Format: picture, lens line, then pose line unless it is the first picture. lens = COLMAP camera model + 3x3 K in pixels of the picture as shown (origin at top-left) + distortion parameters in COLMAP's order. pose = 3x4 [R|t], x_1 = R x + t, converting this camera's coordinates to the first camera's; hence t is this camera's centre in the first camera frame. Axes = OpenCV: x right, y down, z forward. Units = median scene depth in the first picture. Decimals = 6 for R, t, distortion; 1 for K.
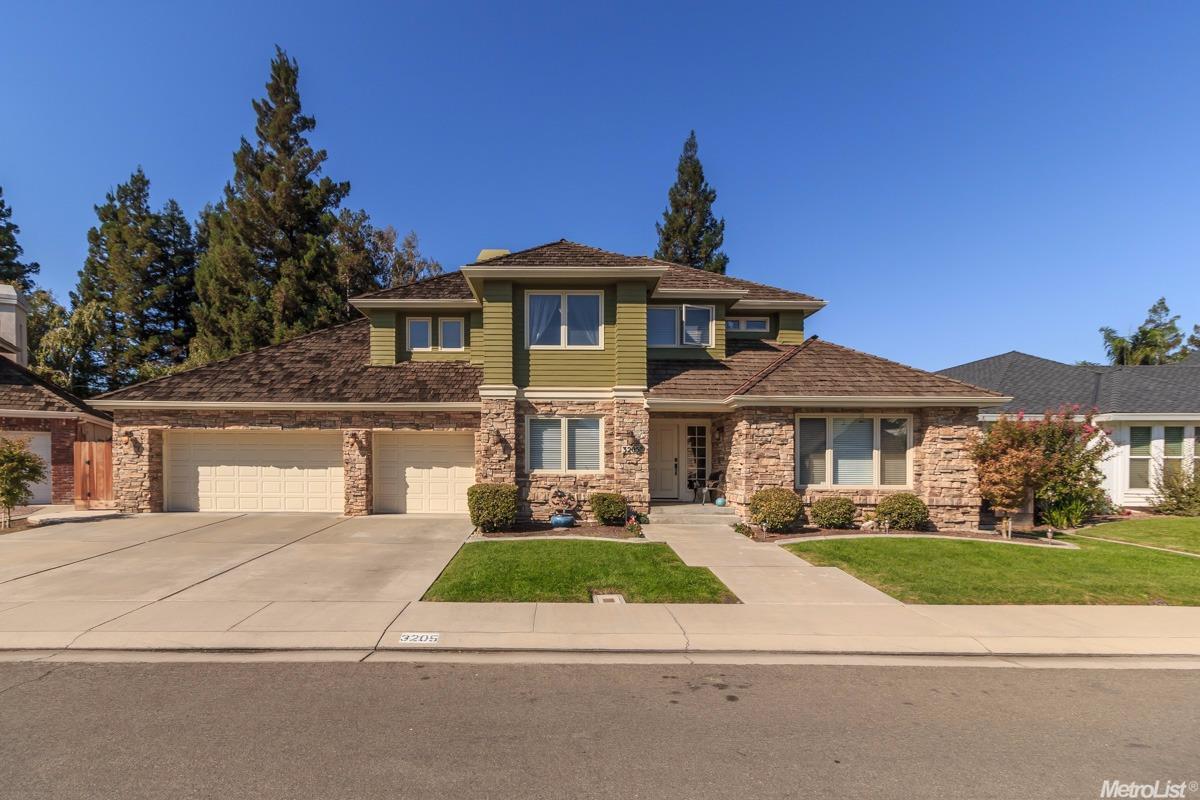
lens RADIAL K [[567.3, 0, 555.1], [0, 567.3, 411.9], [0, 0, 1]] dist [0.000207, 0.000126]
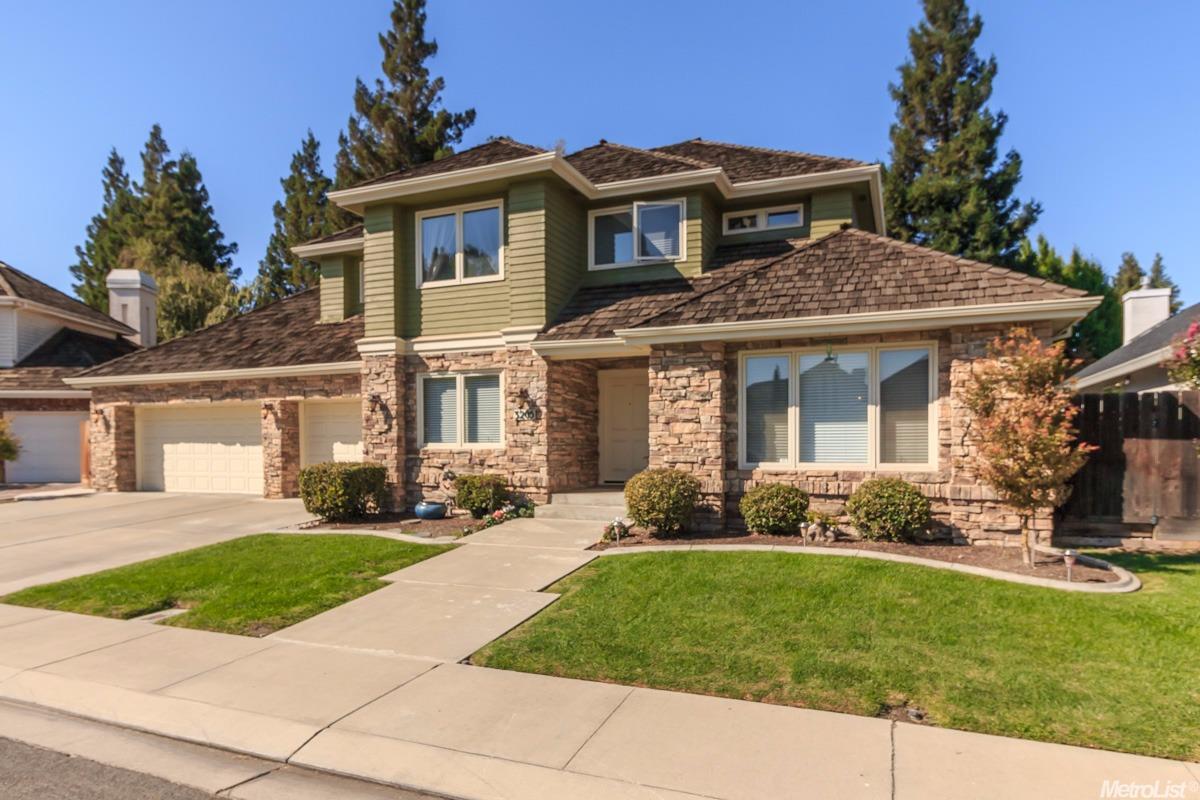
lens RADIAL K [[715.8, 0, 591.2], [0, 715.8, 372.7], [0, 0, 1]] dist [0.000624, -0.001330]
pose [[0.926887, -0.047418, -0.372332, 0.538649], [0.048768, 0.998793, -0.005796, 0.021995], [0.372158, -0.012785, 0.928081, 0.180349]]
